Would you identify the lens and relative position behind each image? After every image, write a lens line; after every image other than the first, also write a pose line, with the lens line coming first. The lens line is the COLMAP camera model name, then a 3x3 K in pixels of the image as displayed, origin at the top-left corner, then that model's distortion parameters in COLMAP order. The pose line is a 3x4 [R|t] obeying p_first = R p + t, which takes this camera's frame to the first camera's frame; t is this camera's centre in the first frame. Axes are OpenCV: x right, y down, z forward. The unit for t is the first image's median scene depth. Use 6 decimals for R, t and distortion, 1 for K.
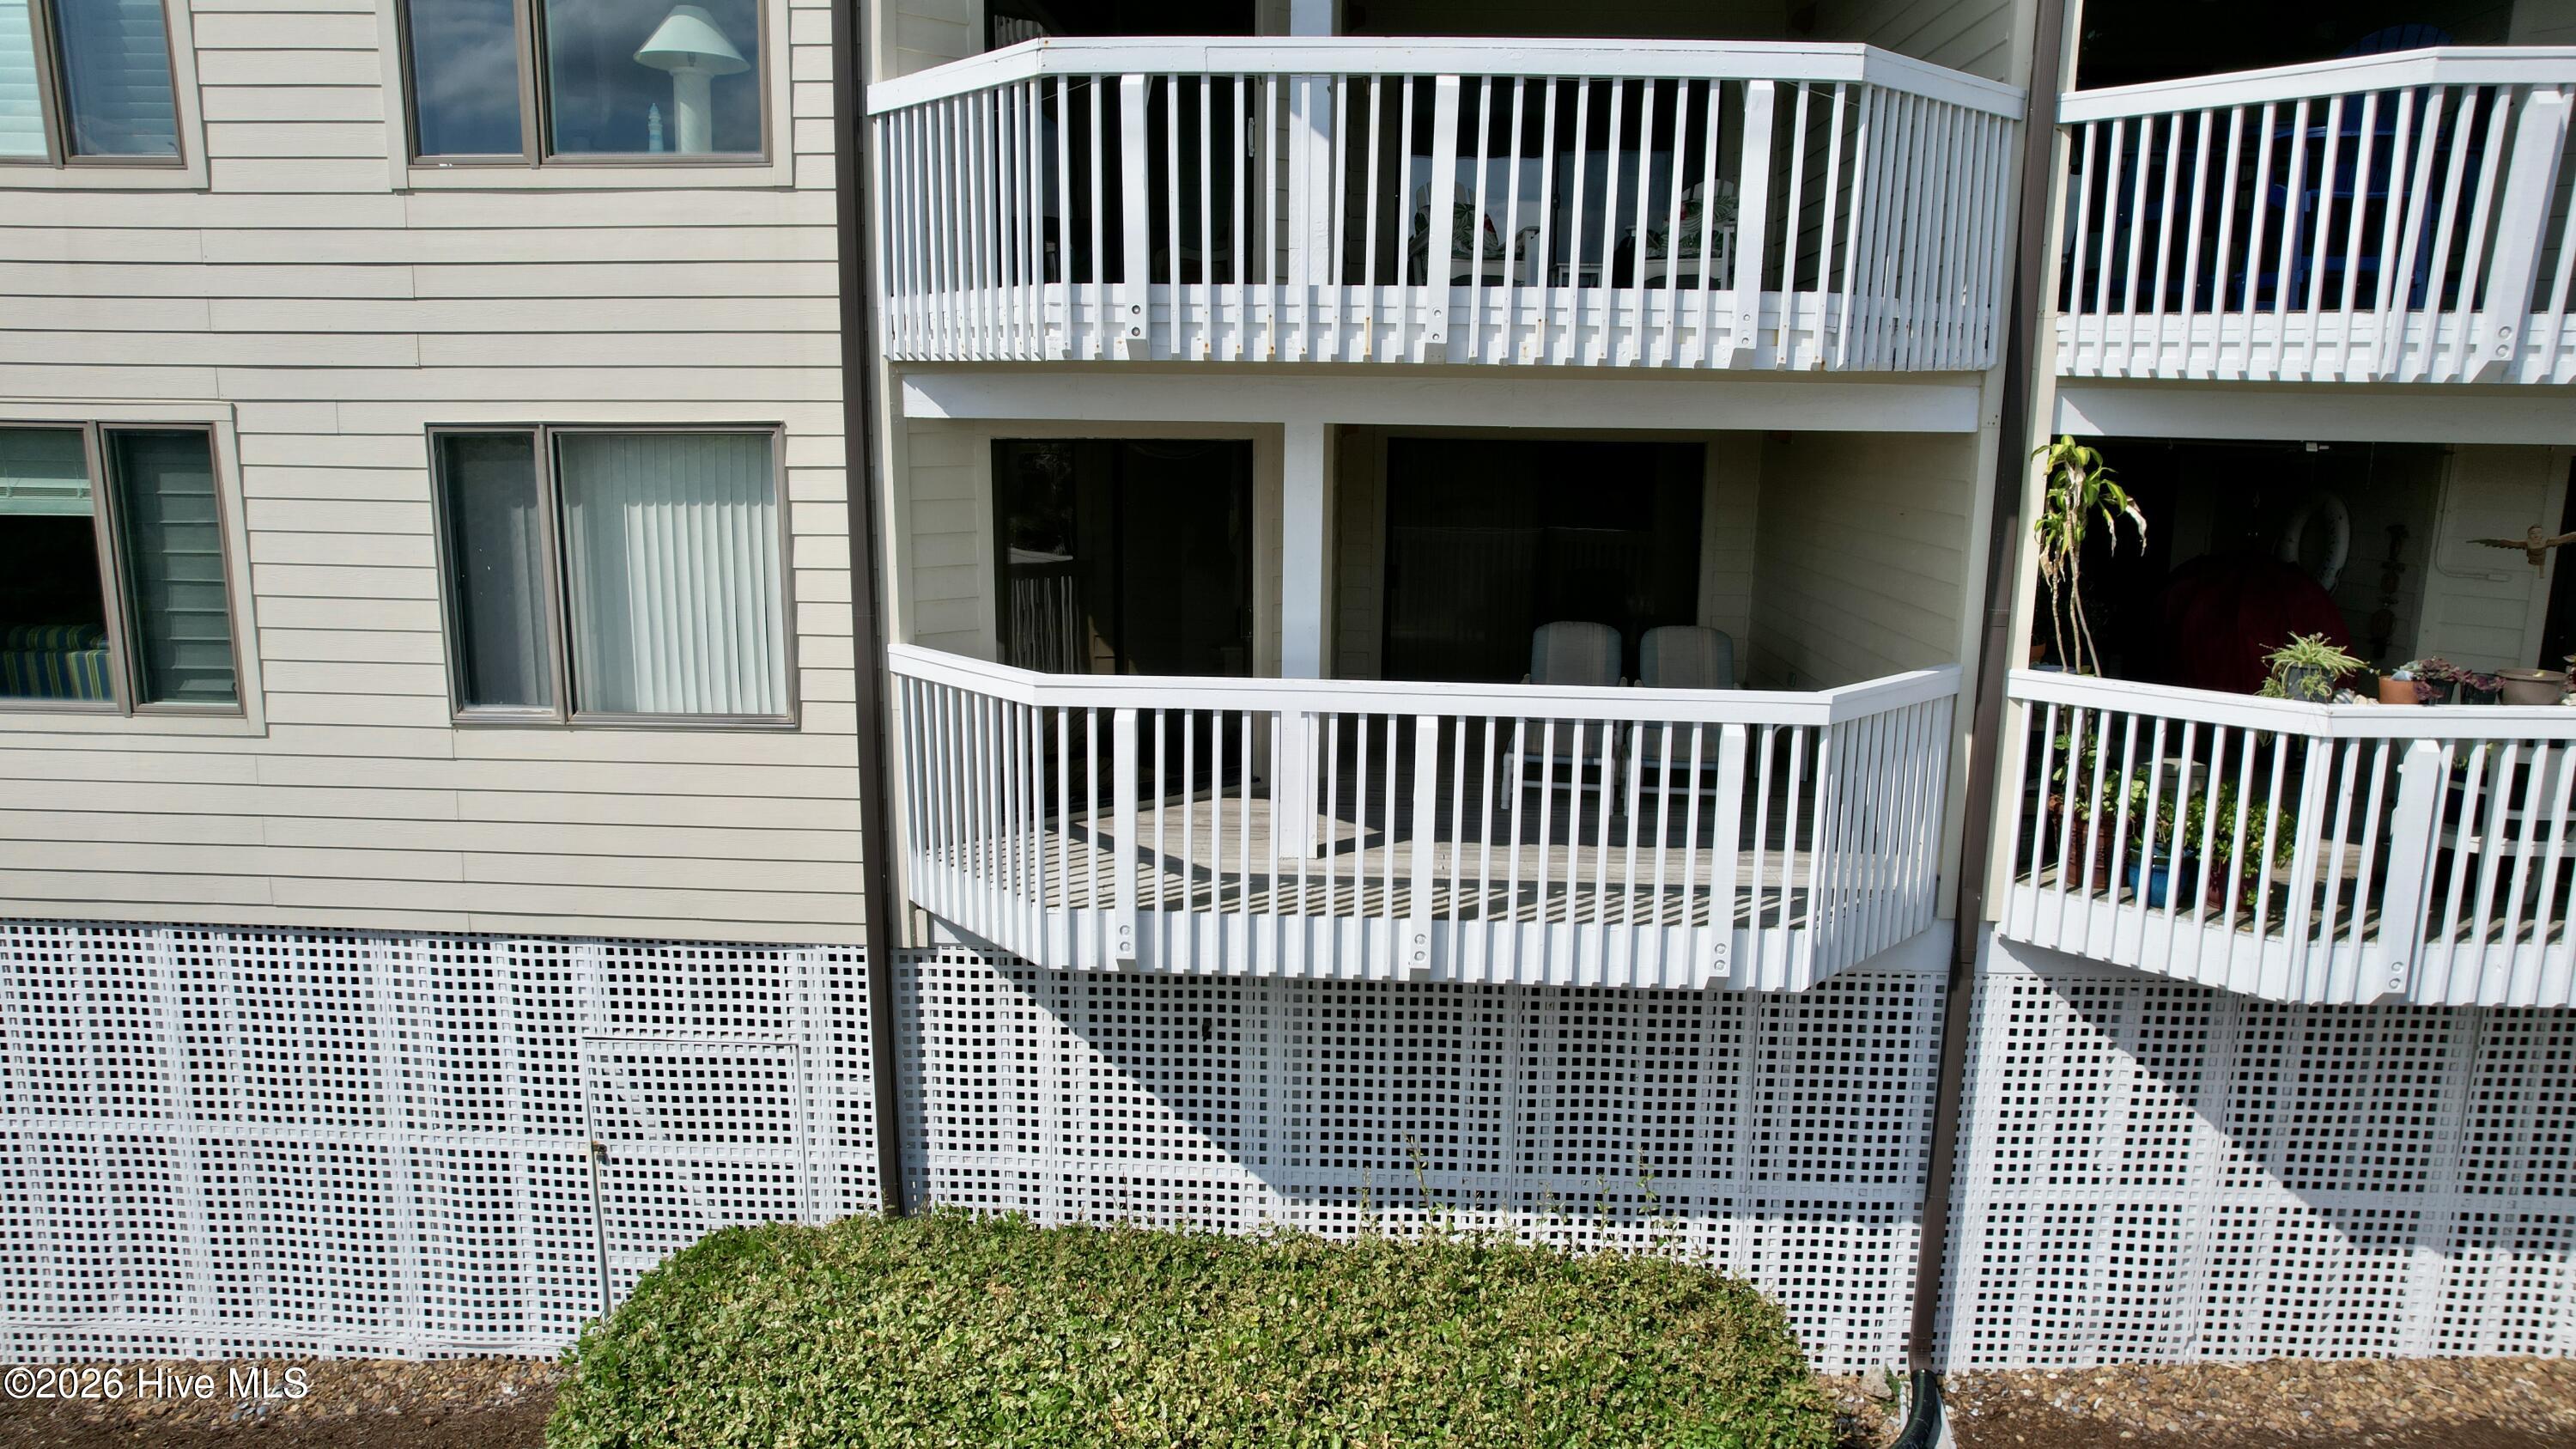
lens RADIAL K [[1650.0, 0, 1288.0], [0, 1650.0, 724.5], [0, 0, 1]] dist [-0.075561, 0.061807]
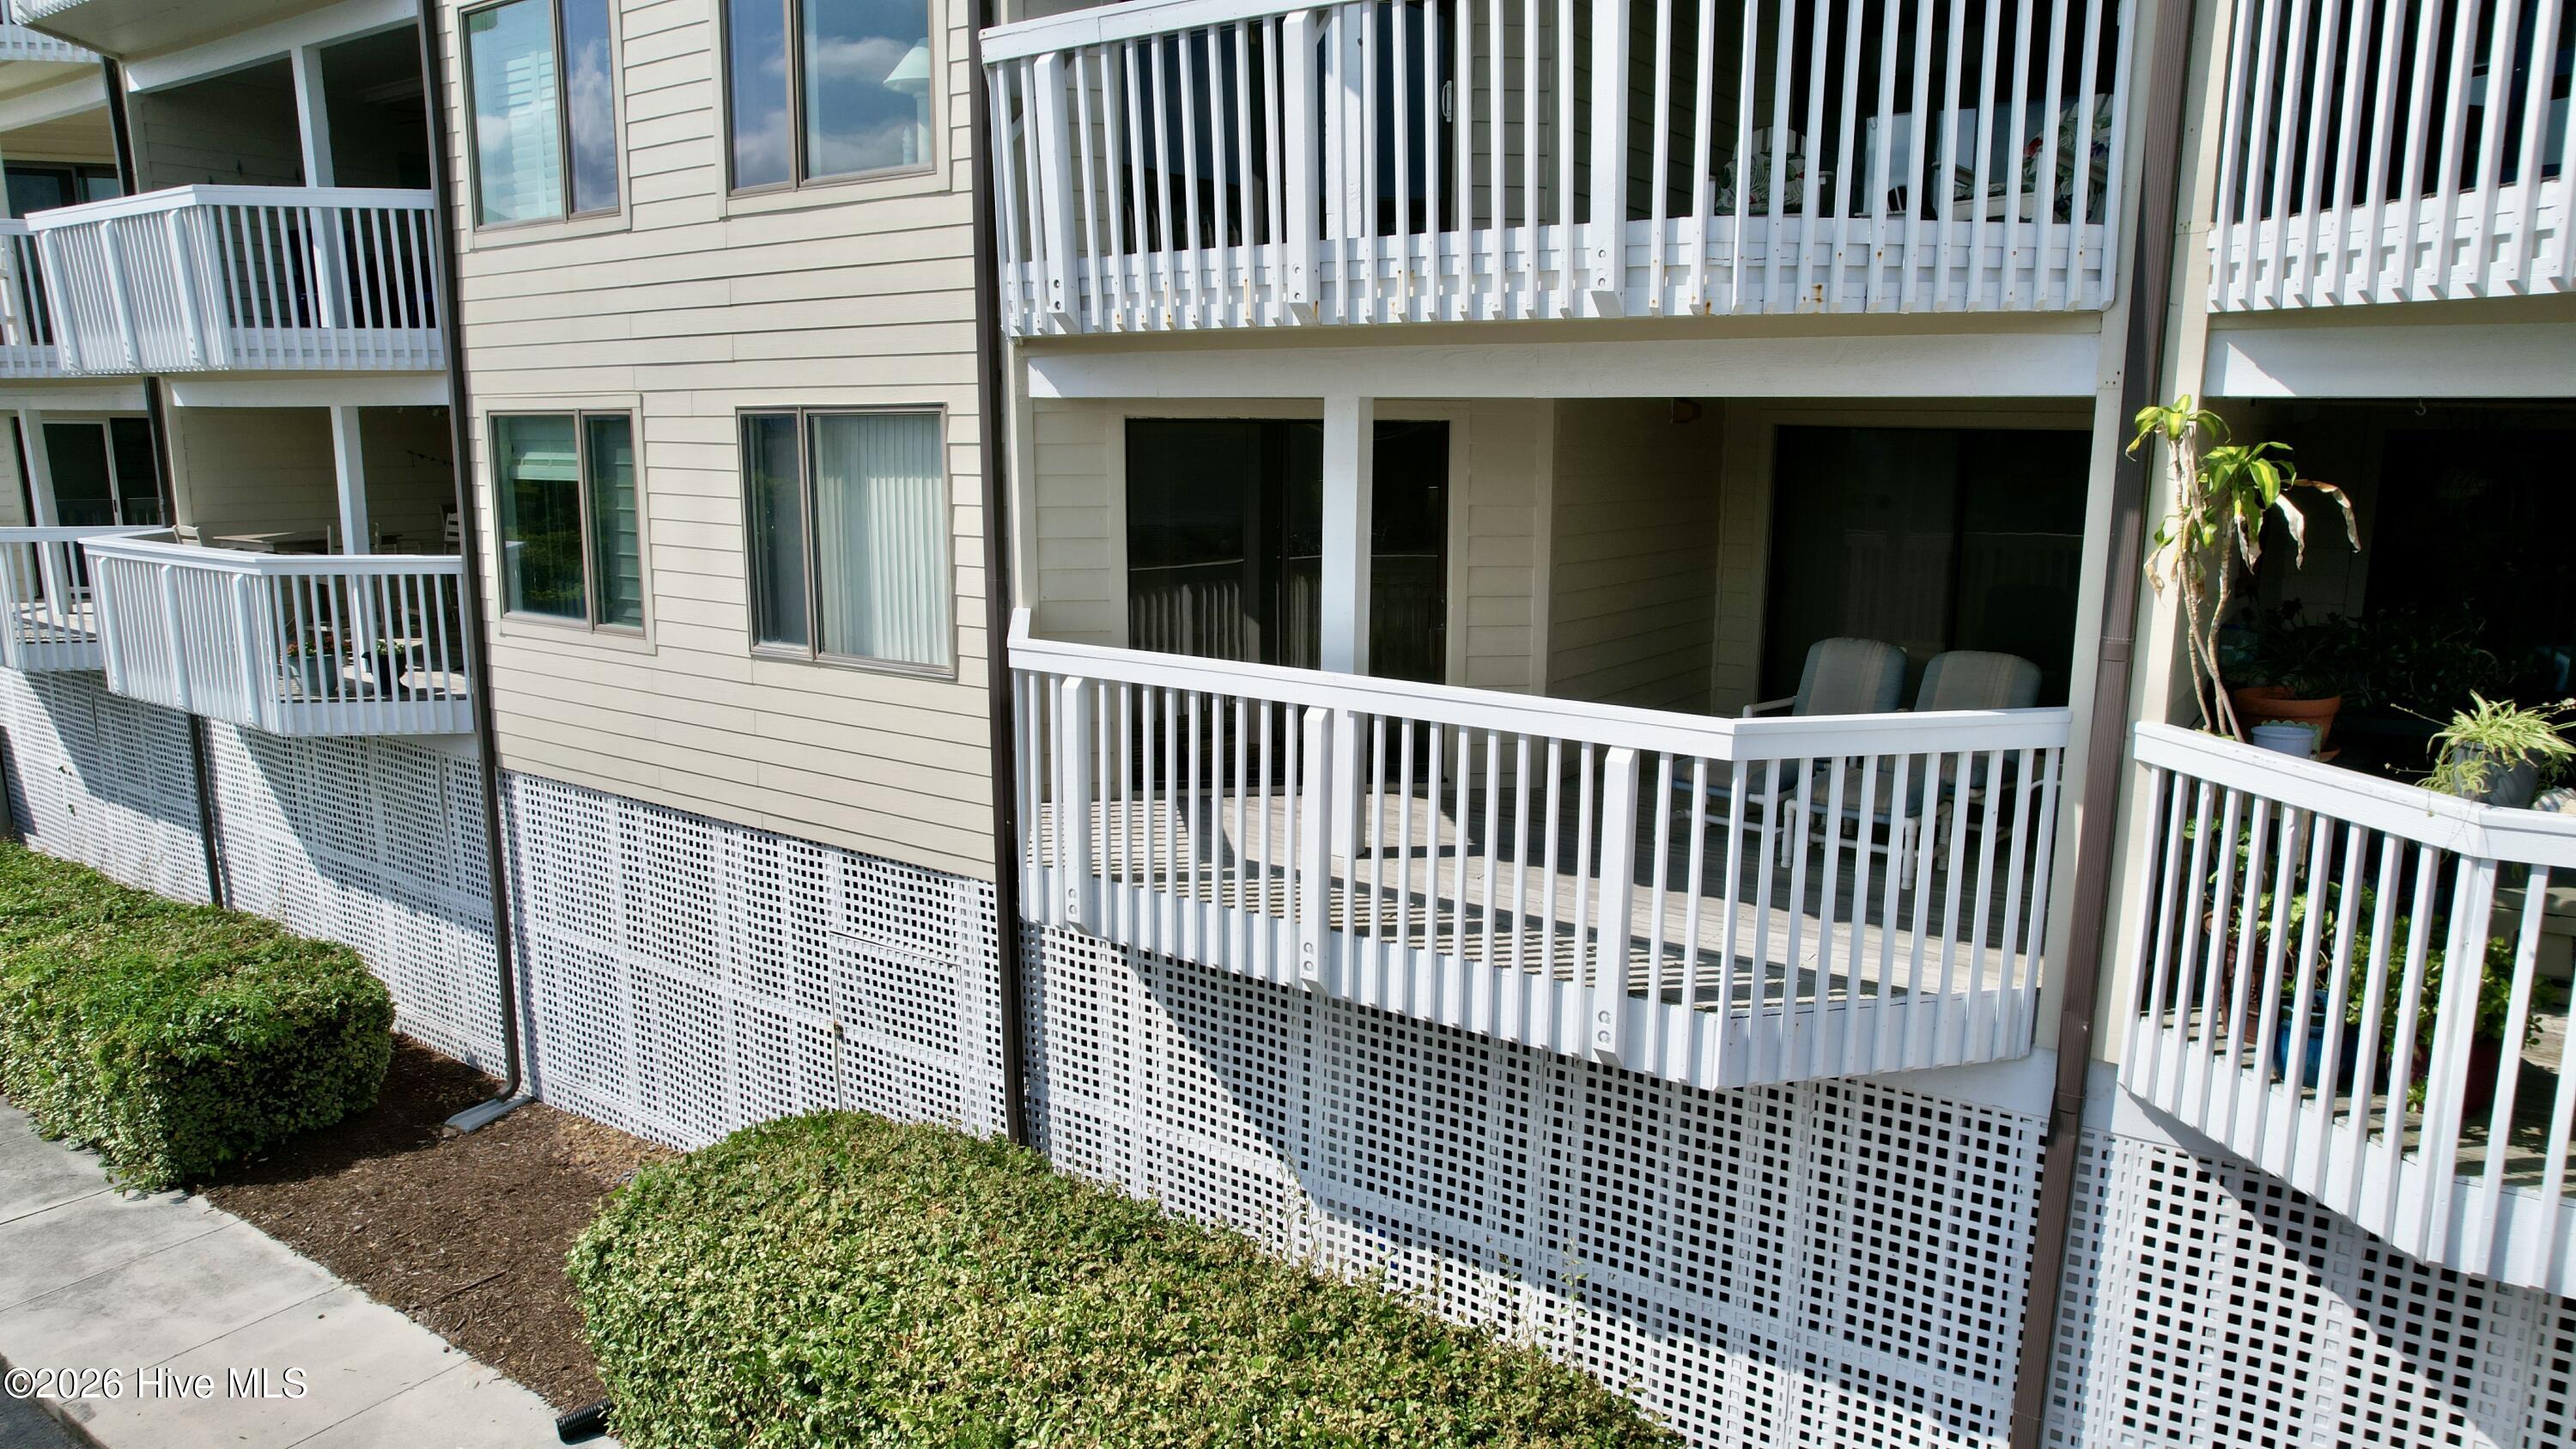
lens RADIAL K [[1649.1, 0, 1288.0], [0, 1649.1, 724.5], [0, 0, 1]] dist [-0.078182, 0.076829]
pose [[0.845015, 0.089829, -0.527144, 0.480991], [-0.093347, 0.995433, 0.019993, -0.010844], [0.526532, 0.032313, 0.849541, 0.175885]]
